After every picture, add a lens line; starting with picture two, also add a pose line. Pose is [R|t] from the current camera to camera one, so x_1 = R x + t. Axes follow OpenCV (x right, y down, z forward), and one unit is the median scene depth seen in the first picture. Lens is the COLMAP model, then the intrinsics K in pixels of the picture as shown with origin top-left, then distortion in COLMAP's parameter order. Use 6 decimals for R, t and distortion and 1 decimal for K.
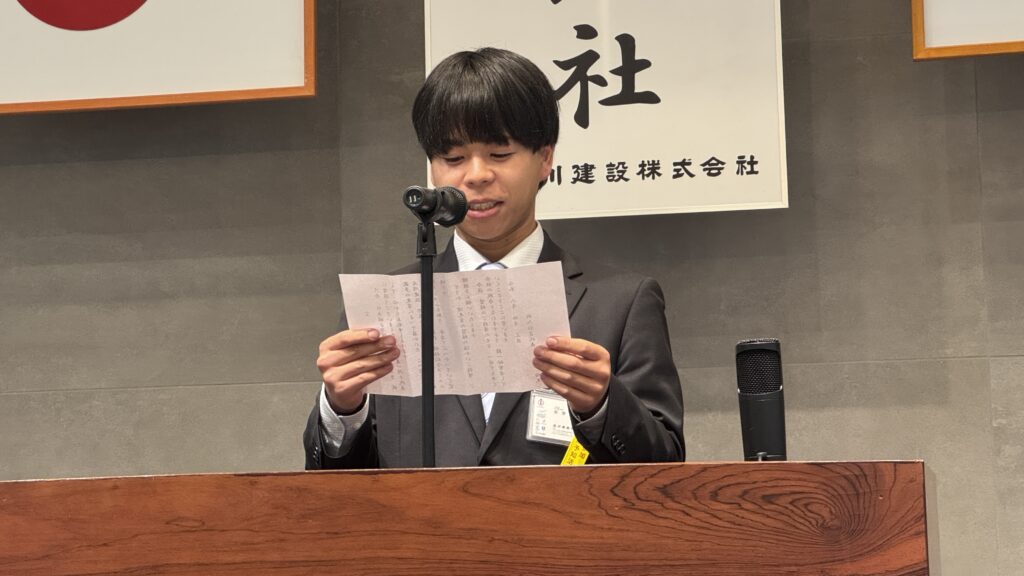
lens RADIAL K [[2540.5, 0, 487.8], [0, 2540.5, 251.5], [0, 0, 1]] dist [0.099375, 0.000000]
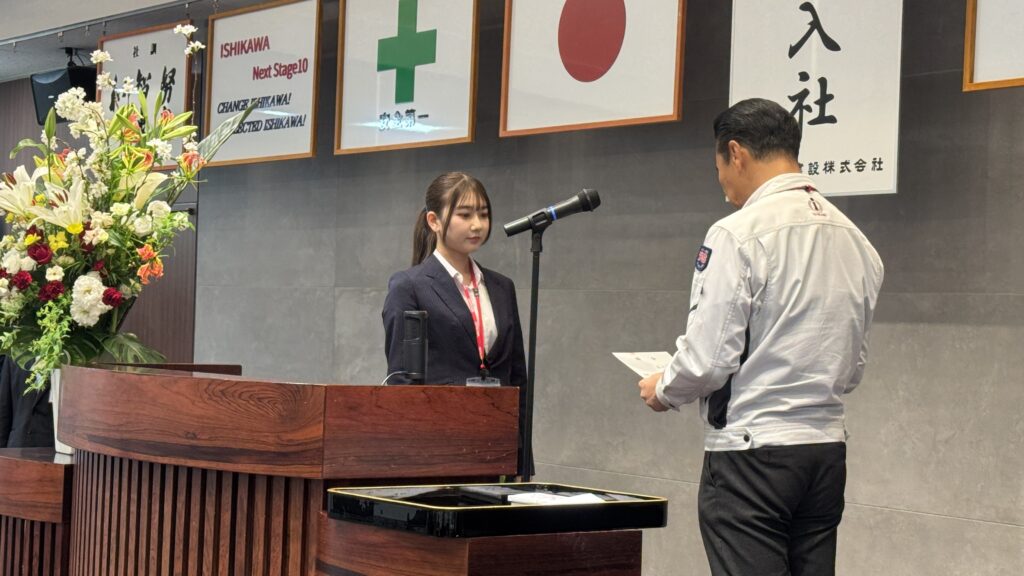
lens RADIAL K [[1977.4, 0, 526.8], [0, 1977.4, 304.6], [0, 0, 1]] dist [0.170329, 0.000000]
pose [[0.742142, 0.041314, -0.668968, 0.737906], [0.028989, 0.995186, 0.093620, -0.067516], [0.669615, -0.088872, 0.737372, -0.015098]]
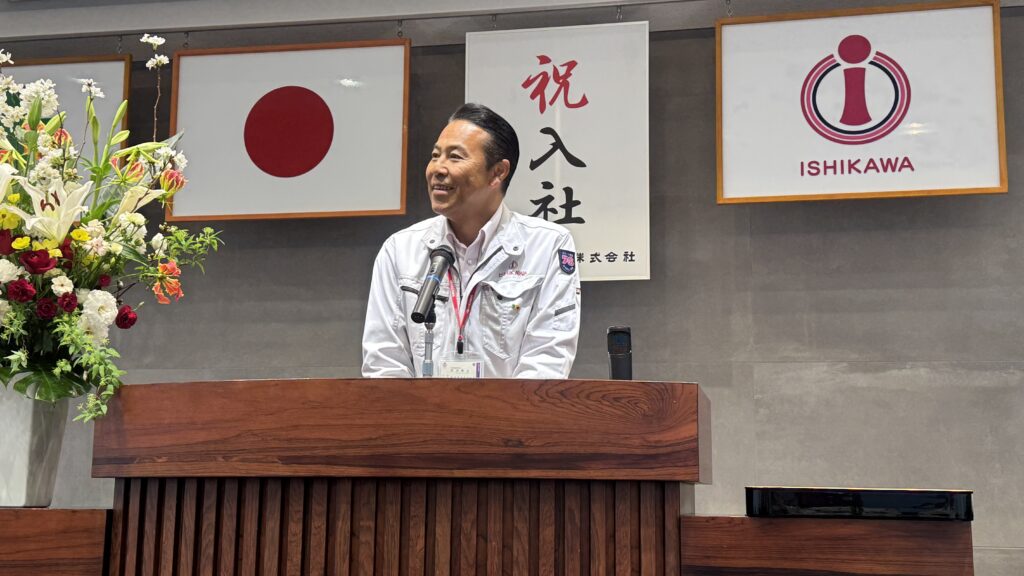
lens RADIAL K [[1340.2, 0, 518.1], [0, 1340.2, 300.6], [0, 0, 1]] dist [0.126227, 0.000000]
pose [[0.999514, 0.031125, 0.001532, 0.017959], [-0.031072, 0.999151, -0.027070, 0.028913], [-0.002373, 0.027009, 0.999632, -0.008373]]
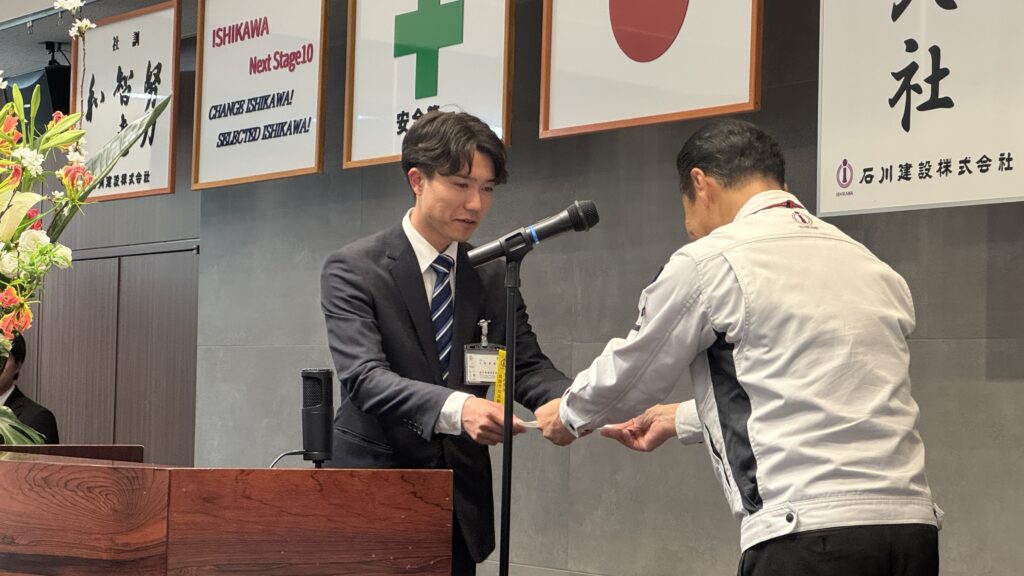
lens RADIAL K [[2589.4, 0, 511.6], [0, 2589.4, 267.6], [0, 0, 1]] dist [0.207309, 0.000000]
pose [[0.671582, 0.002087, -0.740928, 0.791923], [0.050846, 0.997509, 0.048896, -0.054337], [0.739184, -0.070511, 0.669803, 0.084332]]
